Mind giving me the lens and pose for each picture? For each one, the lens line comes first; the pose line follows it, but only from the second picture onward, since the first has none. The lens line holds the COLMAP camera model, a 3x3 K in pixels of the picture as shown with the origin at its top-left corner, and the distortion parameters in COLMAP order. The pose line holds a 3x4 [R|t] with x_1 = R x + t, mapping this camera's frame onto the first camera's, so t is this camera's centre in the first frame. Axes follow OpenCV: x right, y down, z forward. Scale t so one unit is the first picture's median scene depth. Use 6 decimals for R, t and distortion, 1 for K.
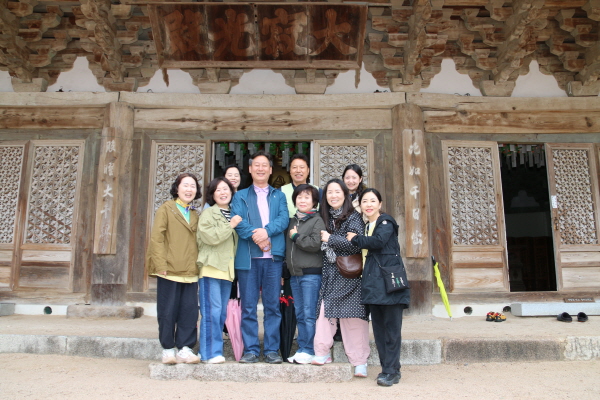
lens RADIAL K [[498.6, 0, 299.8], [0, 498.6, 199.3], [0, 0, 1]] dist [-0.102686, -0.003562]
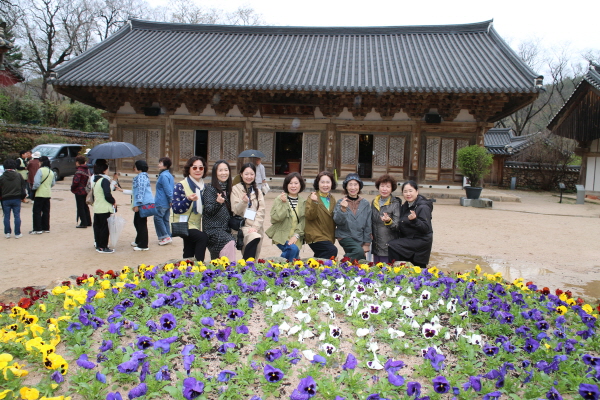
lens RADIAL K [[967.6, 0, 300.0], [0, 967.6, 200.1], [0, 0, 1]] dist [-0.001692, 0.000000]
pose [[0.990329, 0.040187, -0.132792, 0.931403], [-0.007997, 0.972074, 0.234540, -1.261717], [0.138509, -0.231210, 0.962994, -5.693322]]
